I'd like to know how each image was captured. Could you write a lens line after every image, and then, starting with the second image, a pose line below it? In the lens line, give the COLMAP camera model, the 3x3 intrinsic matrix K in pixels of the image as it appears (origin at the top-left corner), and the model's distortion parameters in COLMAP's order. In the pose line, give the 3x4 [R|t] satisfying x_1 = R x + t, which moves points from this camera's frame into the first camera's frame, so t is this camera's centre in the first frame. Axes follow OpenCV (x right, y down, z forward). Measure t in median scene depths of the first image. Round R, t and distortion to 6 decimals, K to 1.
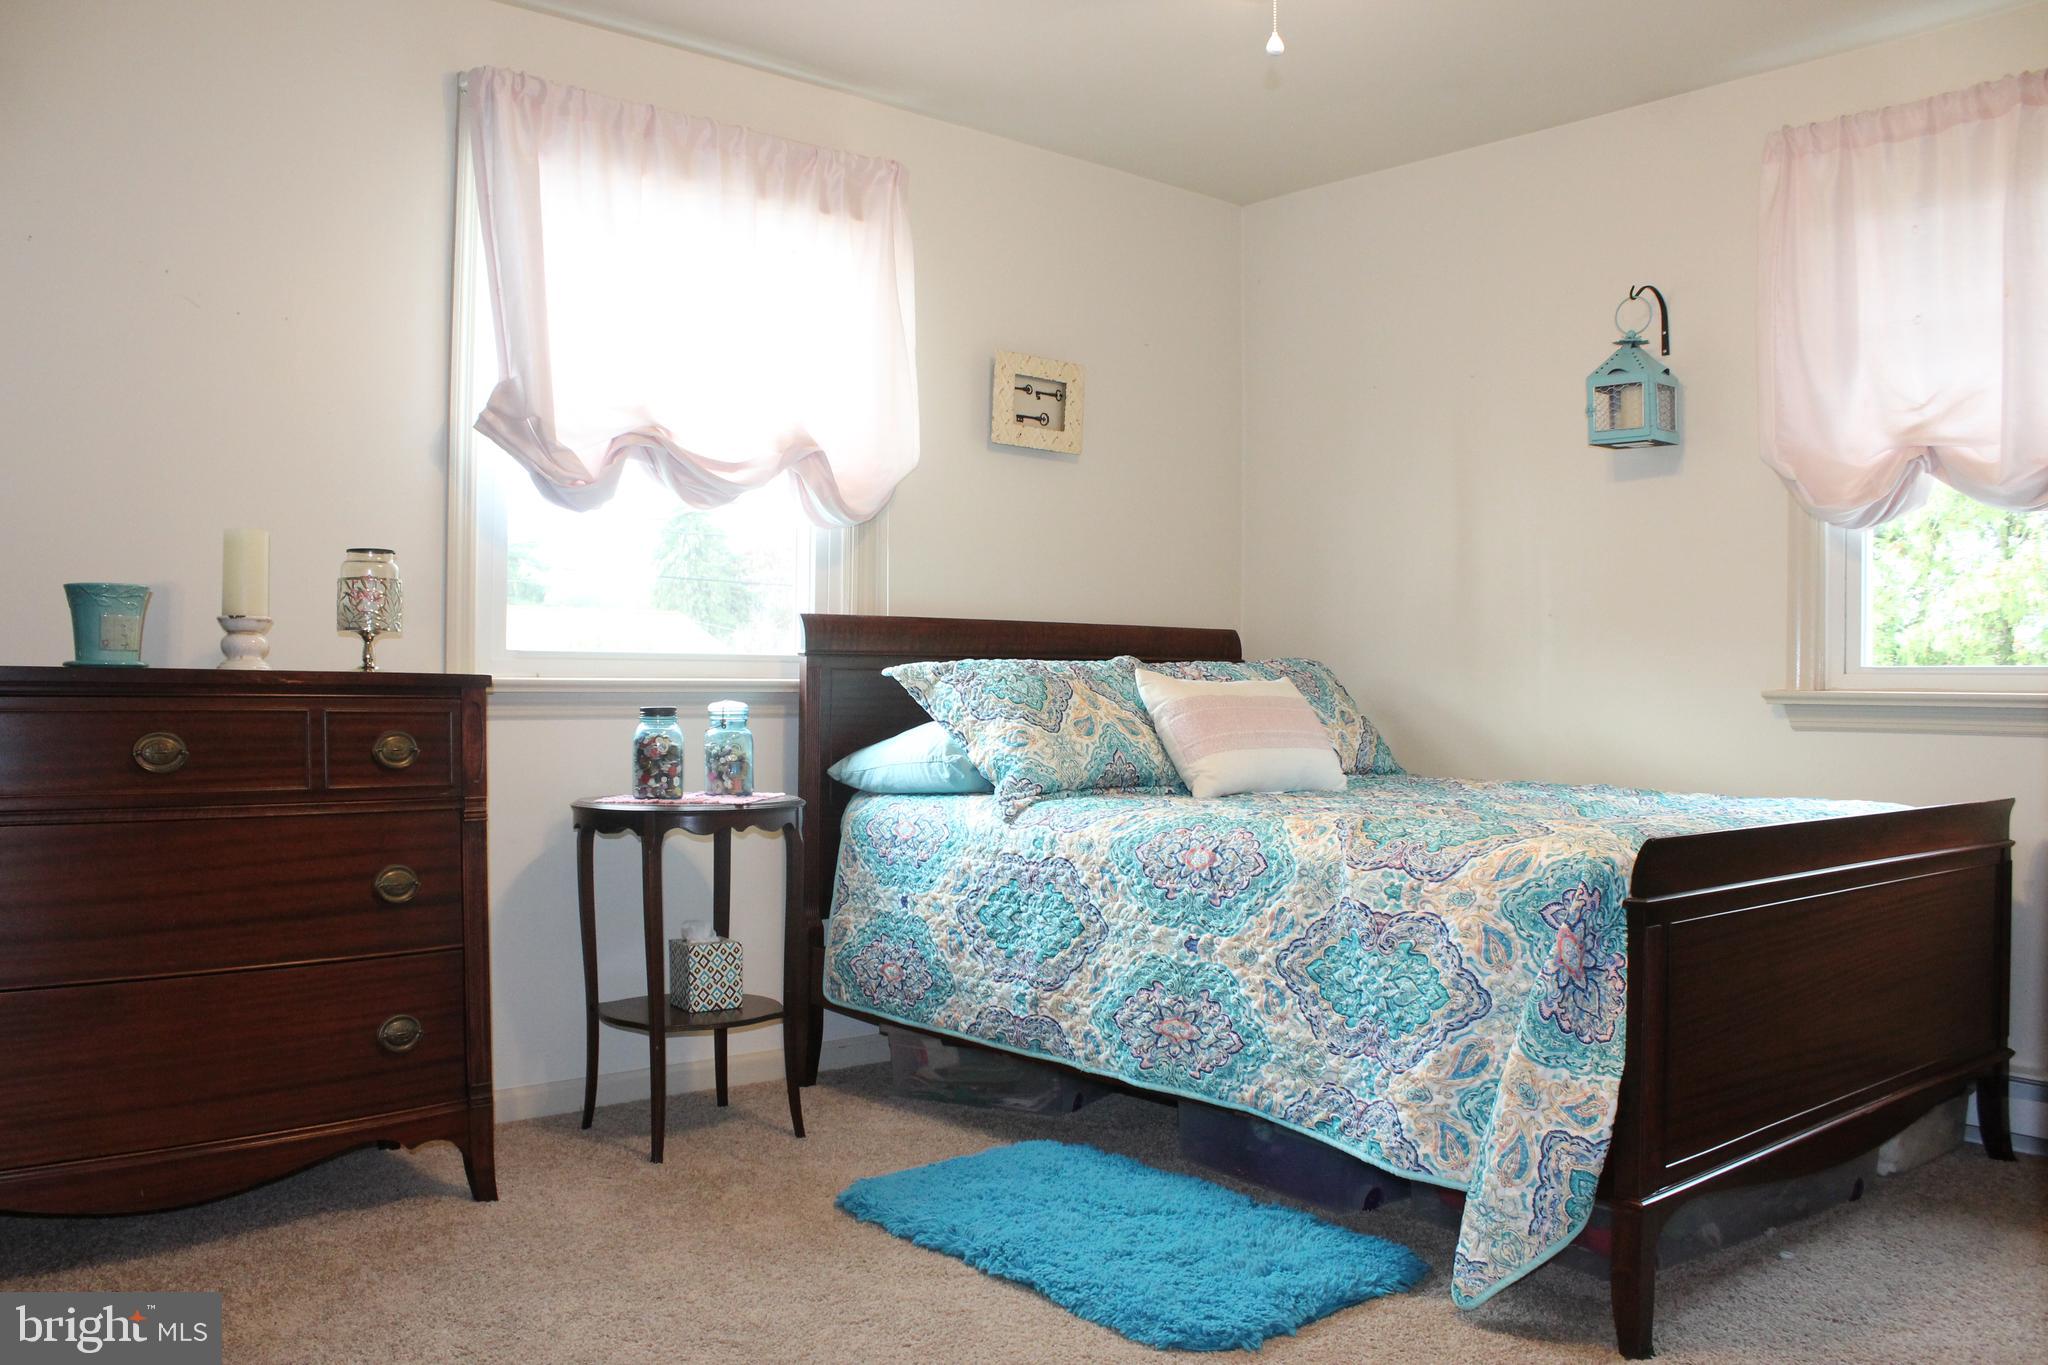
lens RADIAL K [[1695.0, 0, 1016.1], [0, 1695.0, 690.4], [0, 0, 1]] dist [-0.159057, 0.128470]
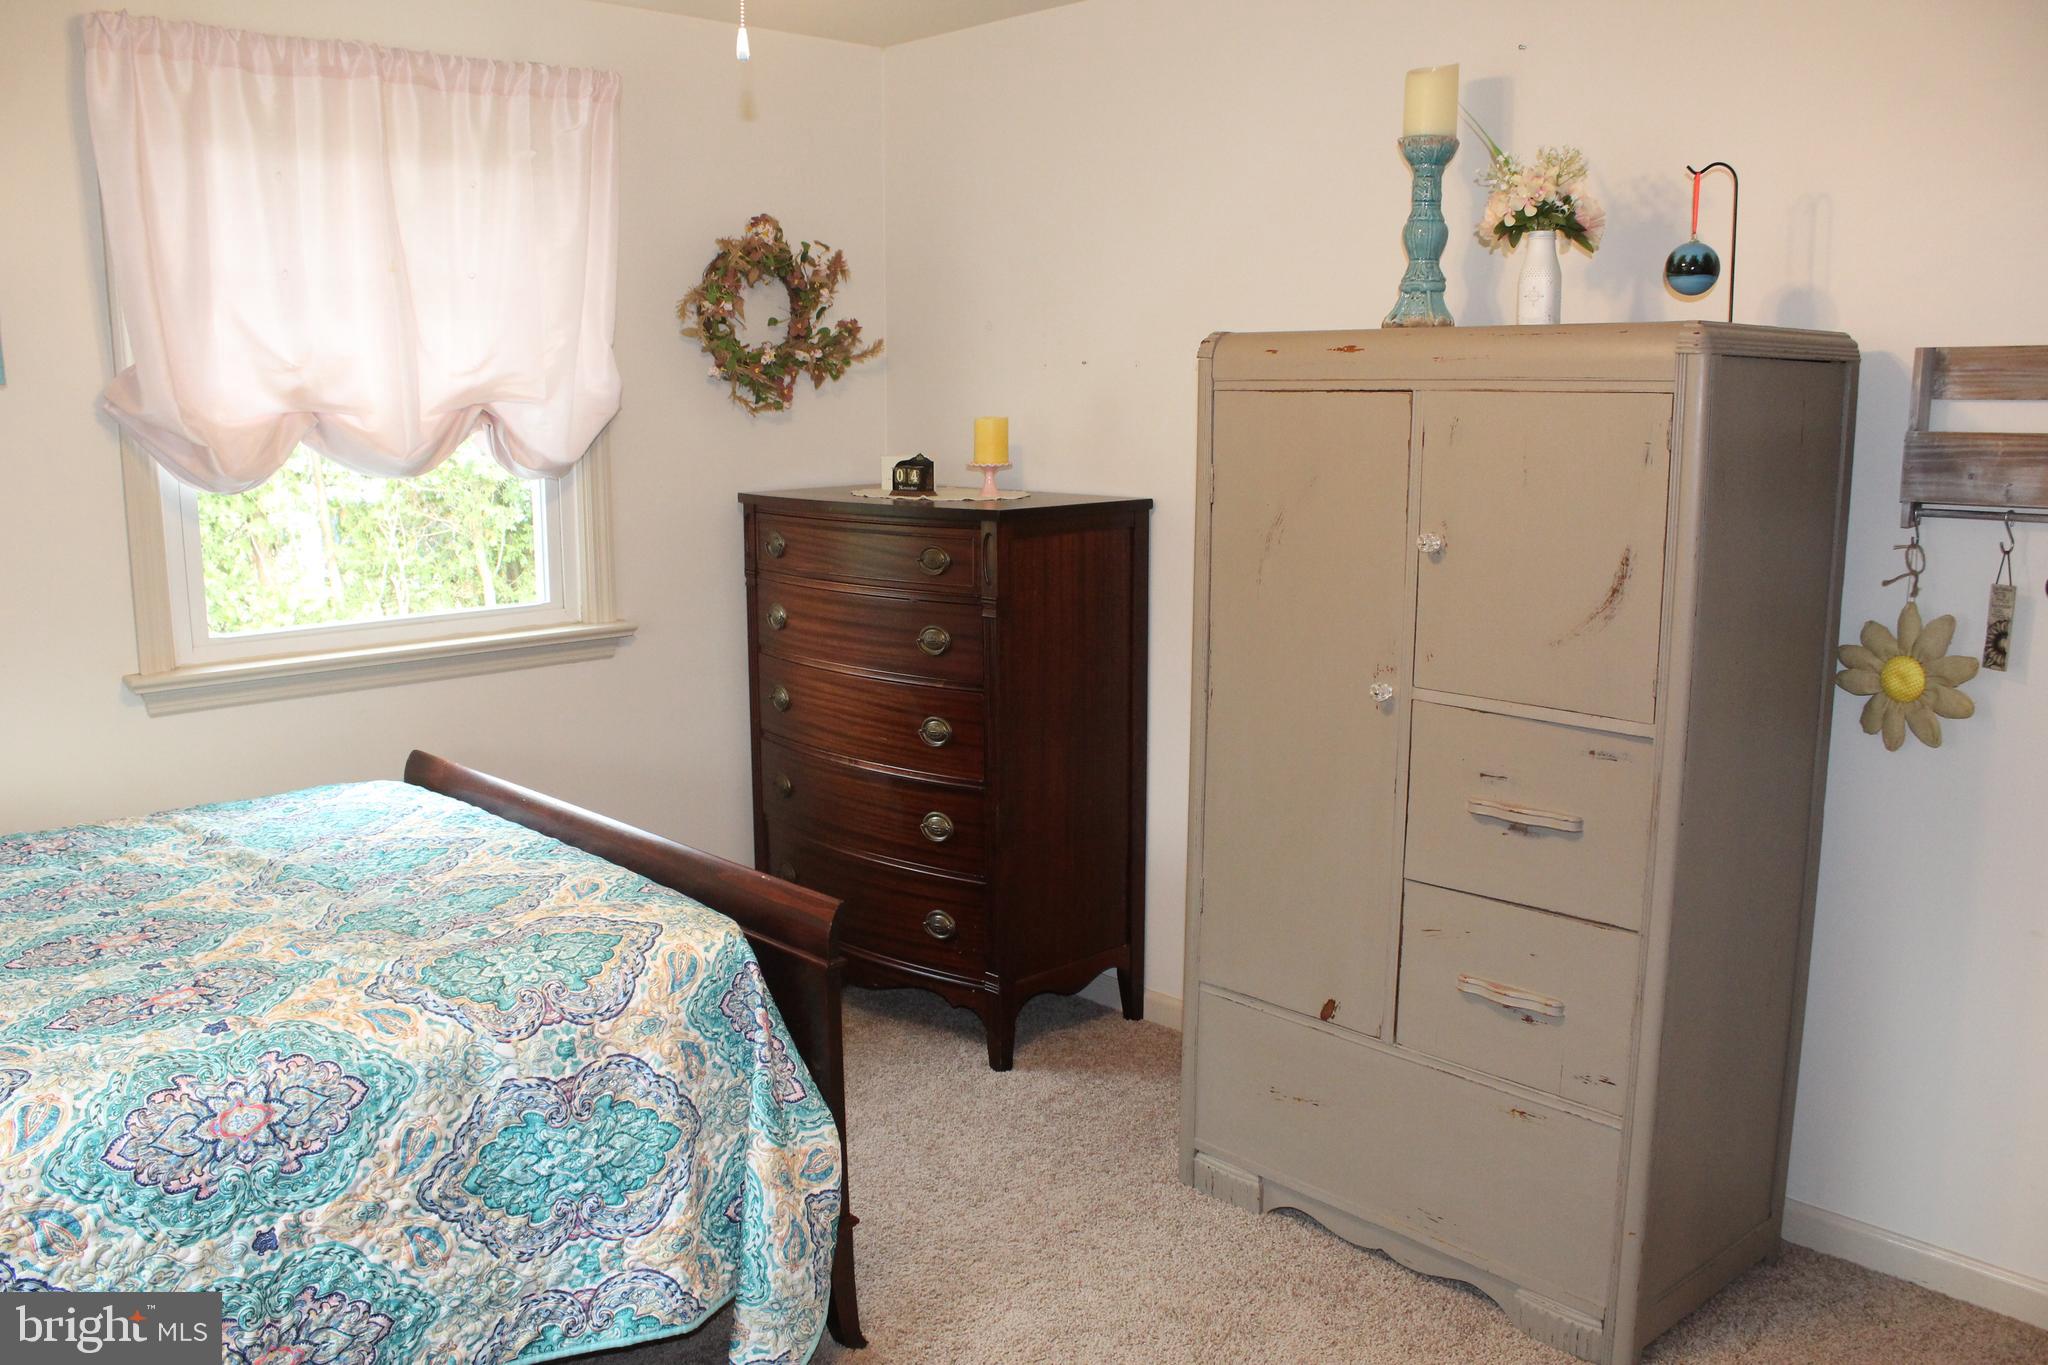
lens RADIAL K [[1695.0, 0, 1018.1], [0, 1695.0, 683.8], [0, 0, 1]] dist [-0.159057, 0.128470]
pose [[-0.030777, -0.178333, 0.983489, -0.548837], [0.007507, 0.983886, 0.178640, -0.200163], [-0.999498, 0.012881, -0.028942, 0.755483]]
